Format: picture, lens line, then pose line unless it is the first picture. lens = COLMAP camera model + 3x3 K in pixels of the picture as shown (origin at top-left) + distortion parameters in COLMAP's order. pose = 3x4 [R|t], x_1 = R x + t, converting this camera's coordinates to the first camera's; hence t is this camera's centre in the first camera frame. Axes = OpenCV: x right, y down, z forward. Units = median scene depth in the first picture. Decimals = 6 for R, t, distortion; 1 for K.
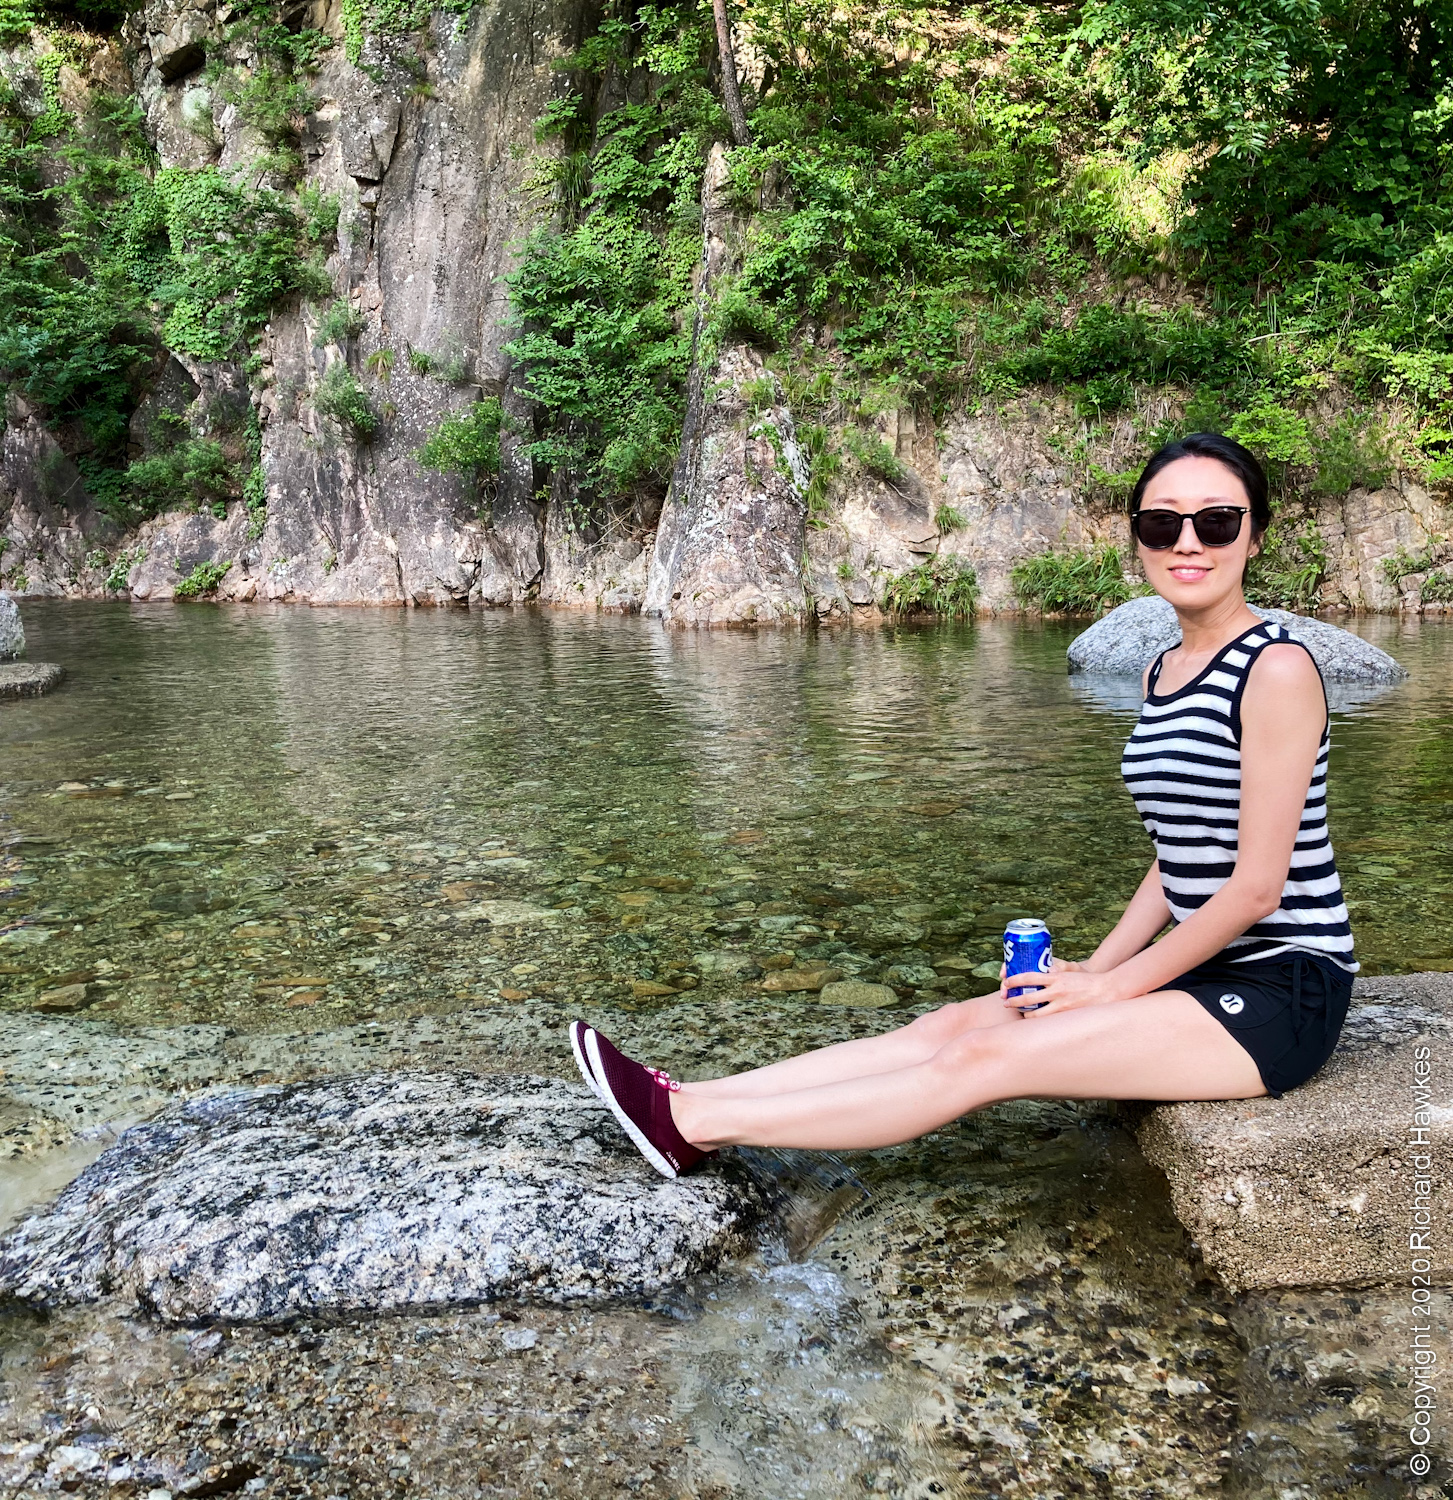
lens RADIAL K [[1451.9, 0, 726.0], [0, 1451.9, 750.1], [0, 0, 1]] dist [0.018661, 0.000000]
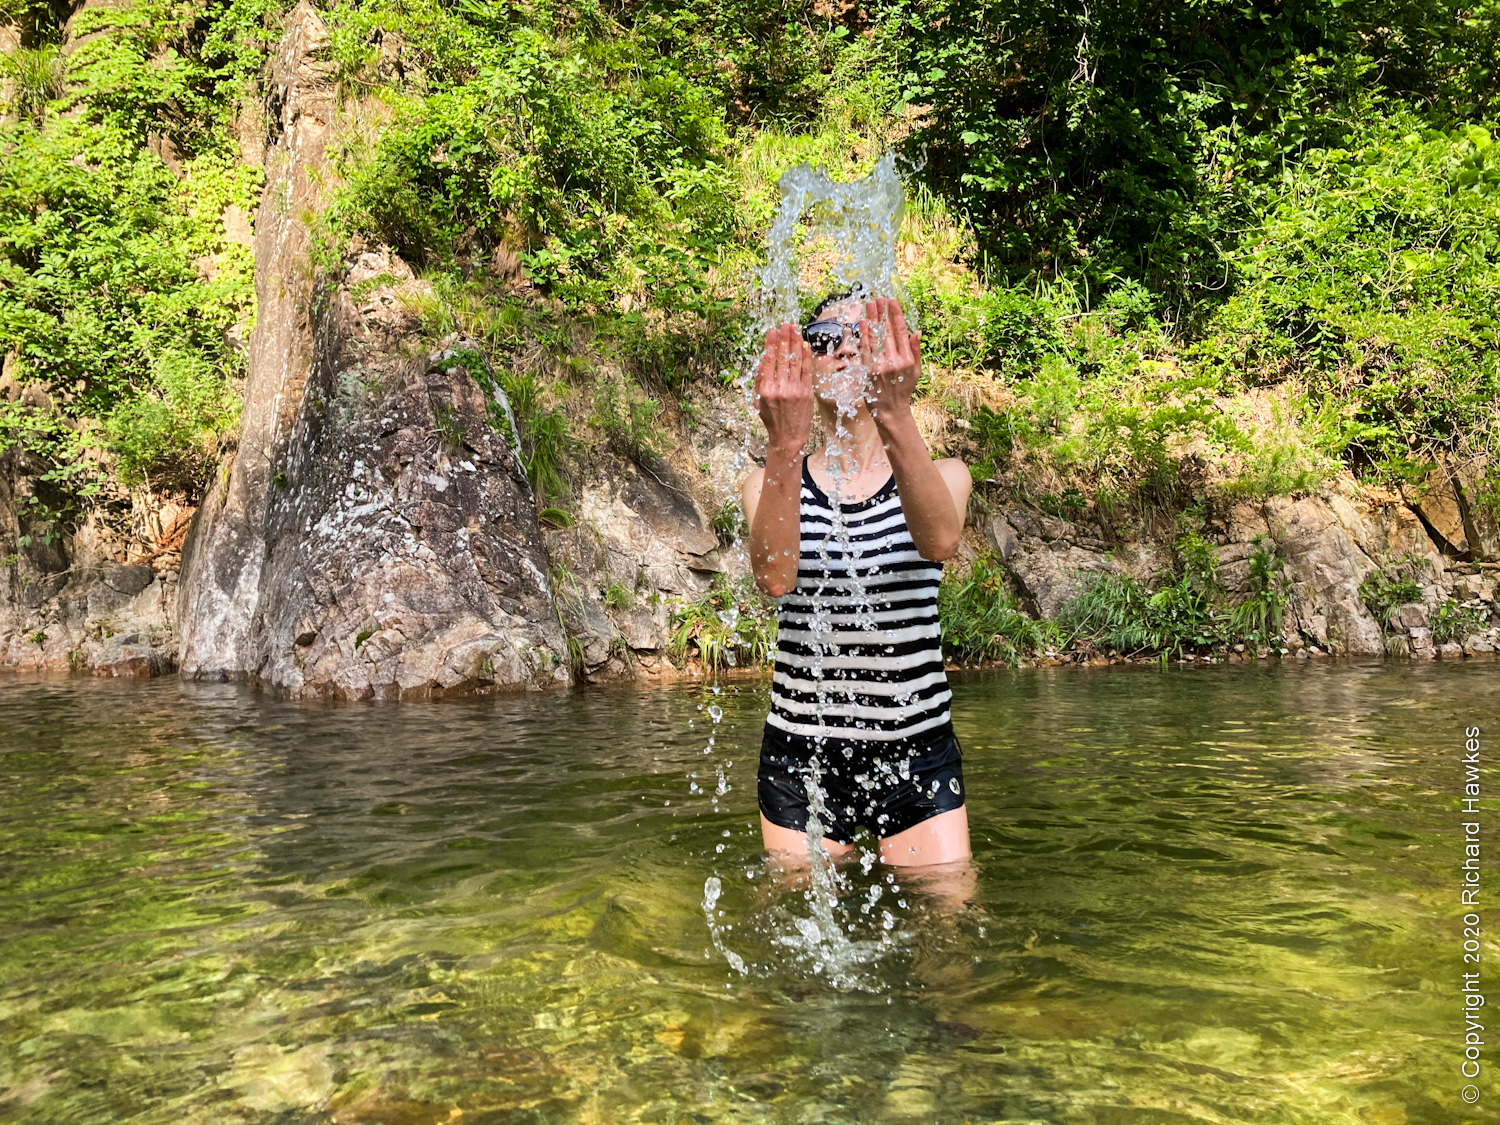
lens RADIAL K [[1218.4, 0, 746.0], [0, 1218.4, 564.2], [0, 0, 1]] dist [0.016094, 0.006701]
pose [[0.889737, 0.026343, 0.455712, -0.091965], [0.058036, 0.983704, -0.170174, -0.046857], [-0.452769, 0.177858, 0.873709, 0.520292]]
